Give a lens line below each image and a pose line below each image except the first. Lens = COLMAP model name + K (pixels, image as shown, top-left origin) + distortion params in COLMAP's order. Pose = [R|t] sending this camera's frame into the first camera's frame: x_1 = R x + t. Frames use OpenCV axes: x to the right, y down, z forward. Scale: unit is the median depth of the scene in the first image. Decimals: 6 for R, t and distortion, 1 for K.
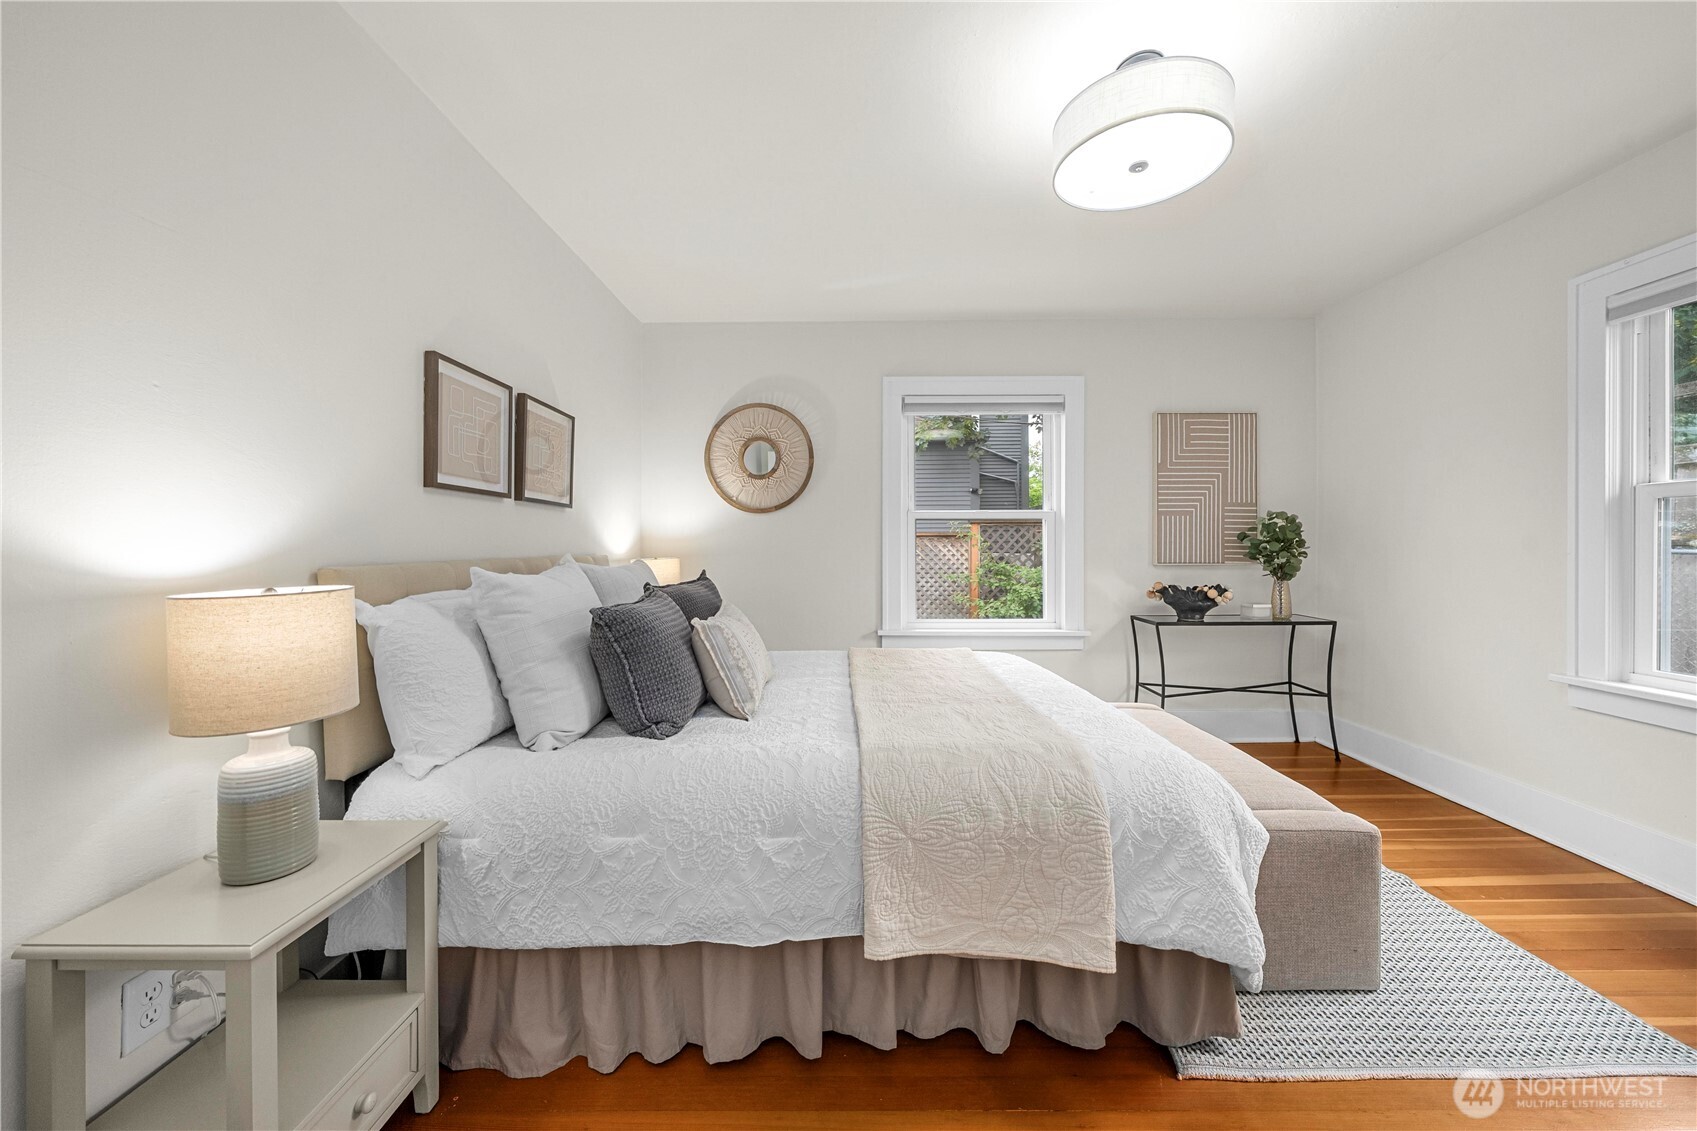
lens RADIAL K [[597.5, 0, 852.7], [0, 597.5, 555.7], [0, 0, 1]] dist [-0.002705, 0.000101]
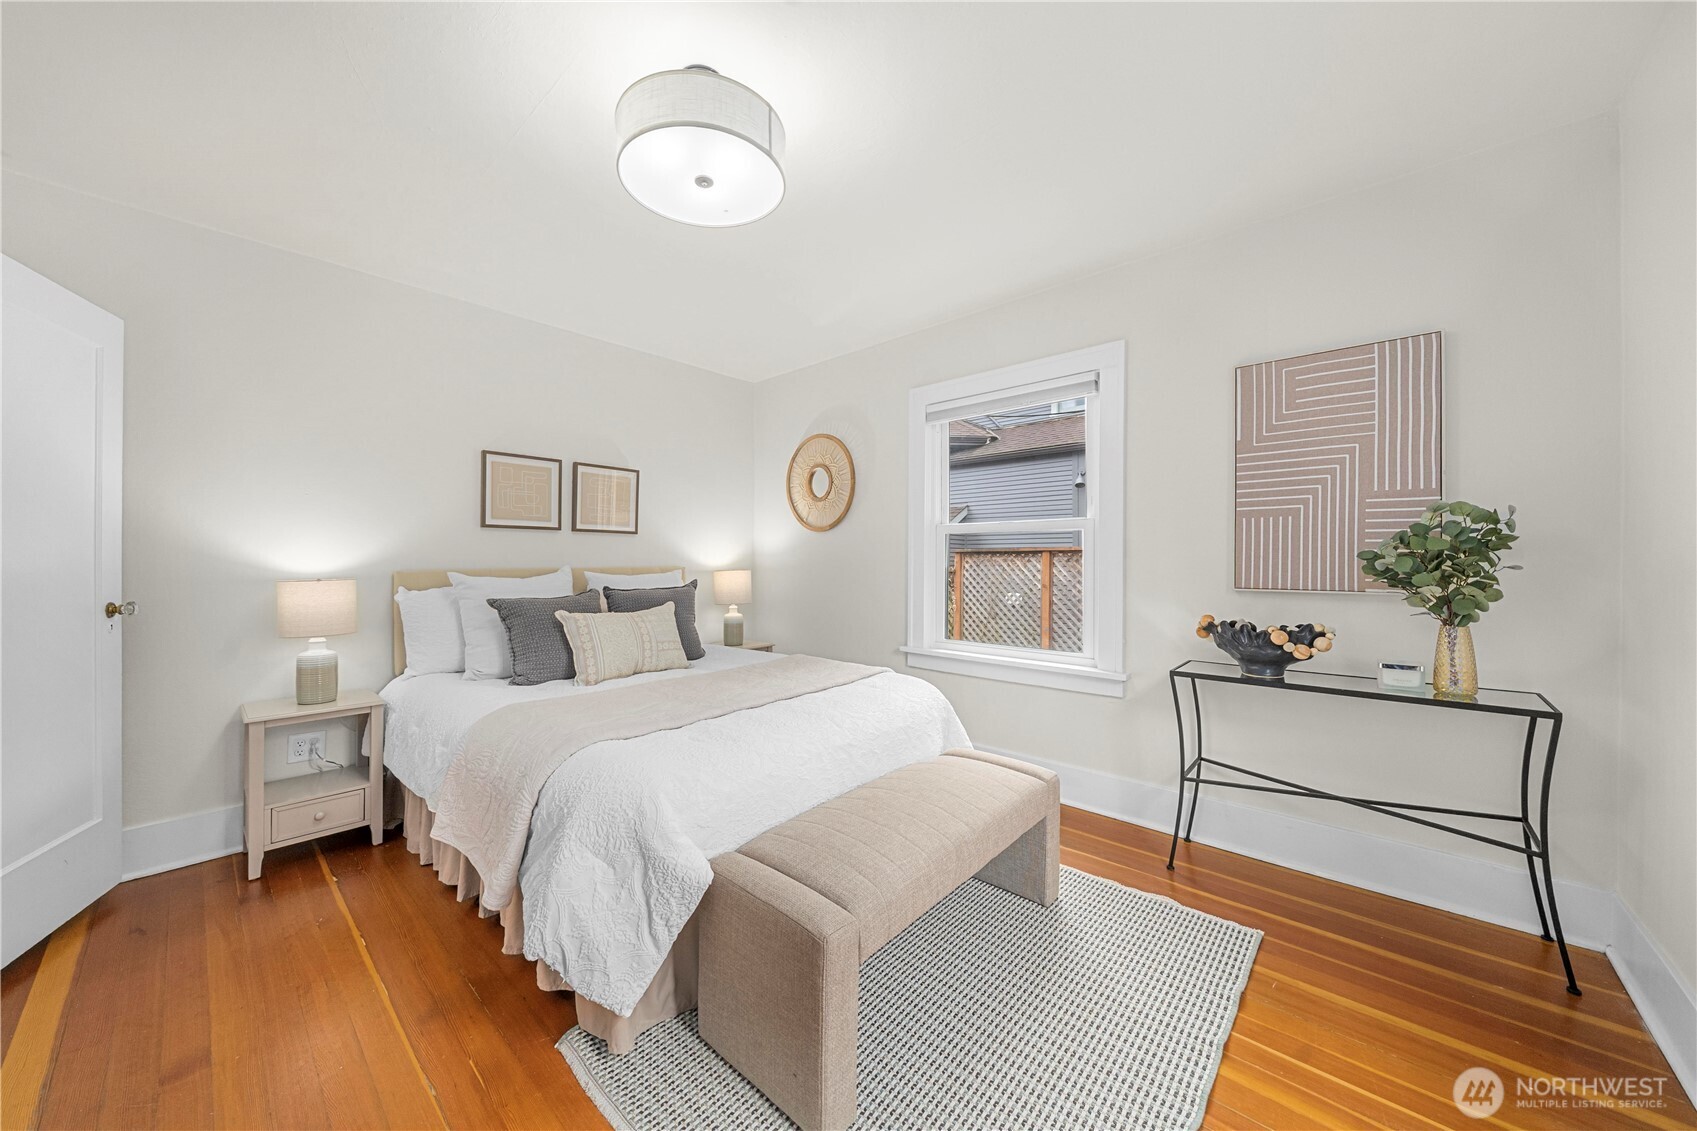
lens RADIAL K [[597.5, 0, 851.5], [0, 597.5, 566.9], [0, 0, 1]] dist [-0.002705, 0.000101]
pose [[0.745432, 0.009491, -0.666514, 0.654100], [-0.014220, 0.999898, -0.001666, -0.004626], [0.666430, 0.010720, 0.745491, 0.208291]]
